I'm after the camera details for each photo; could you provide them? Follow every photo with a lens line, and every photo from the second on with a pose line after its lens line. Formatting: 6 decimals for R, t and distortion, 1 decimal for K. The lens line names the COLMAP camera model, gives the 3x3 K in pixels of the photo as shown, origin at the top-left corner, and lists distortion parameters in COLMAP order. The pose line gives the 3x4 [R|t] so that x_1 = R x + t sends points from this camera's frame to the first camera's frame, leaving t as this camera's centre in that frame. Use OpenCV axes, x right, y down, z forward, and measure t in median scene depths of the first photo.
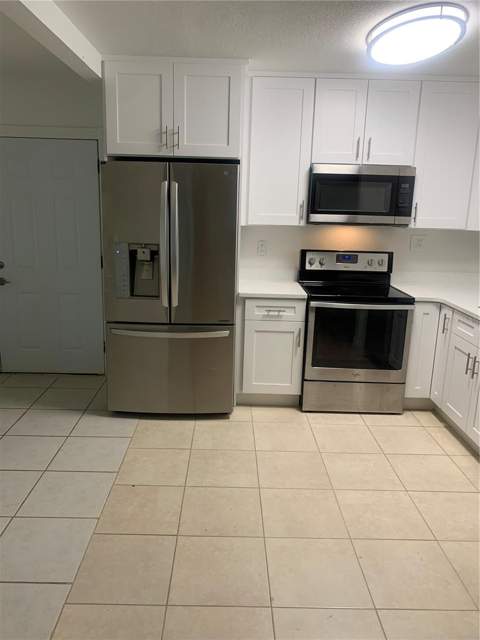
lens RADIAL K [[491.4, 0, 233.3], [0, 491.4, 319.8], [0, 0, 1]] dist [0.037840, -0.068667]
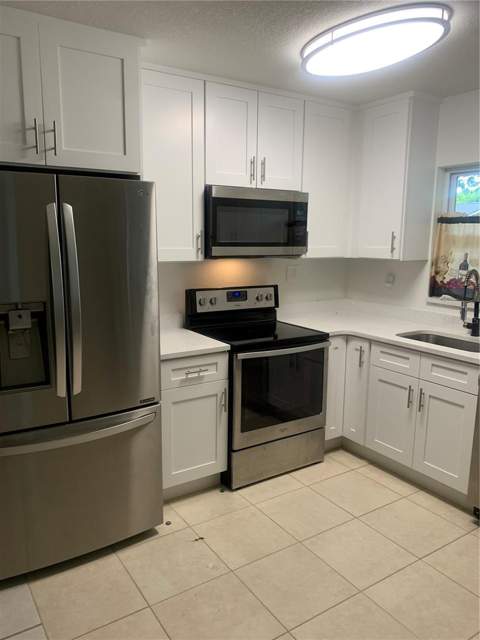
lens RADIAL K [[491.4, 0, 233.3], [0, 491.4, 319.8], [0, 0, 1]] dist [0.037840, -0.068667]
pose [[0.838681, -0.110153, 0.533367, -0.264336], [0.137310, 0.990463, -0.011355, -0.081716], [-0.527029, 0.082760, 0.845808, 0.309718]]
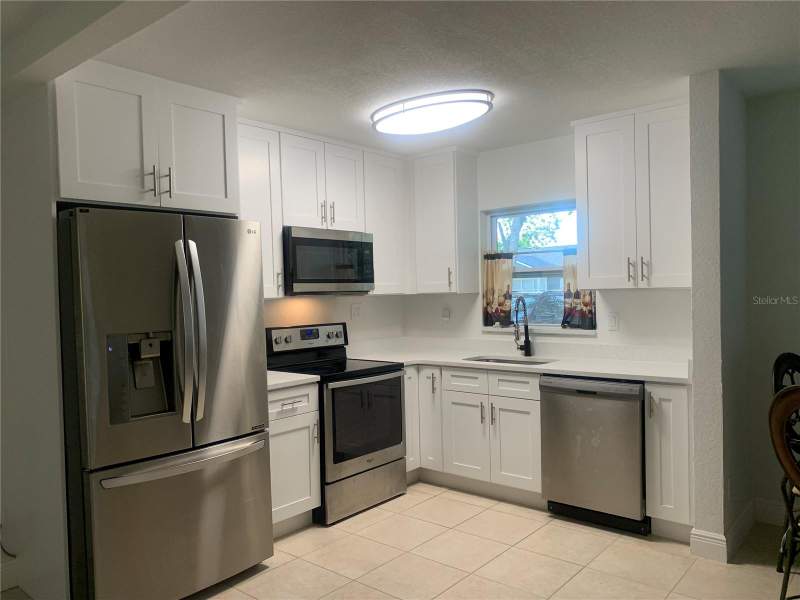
lens RADIAL K [[614.2, 0, 400.0], [0, 614.2, 300.0], [0, 0, 1]] dist [0.037840, -0.068667]
pose [[0.639782, -0.054737, 0.766605, -0.540412], [0.217693, 0.969517, -0.112454, -0.029364], [-0.737081, 0.238831, 0.632196, 0.212043]]
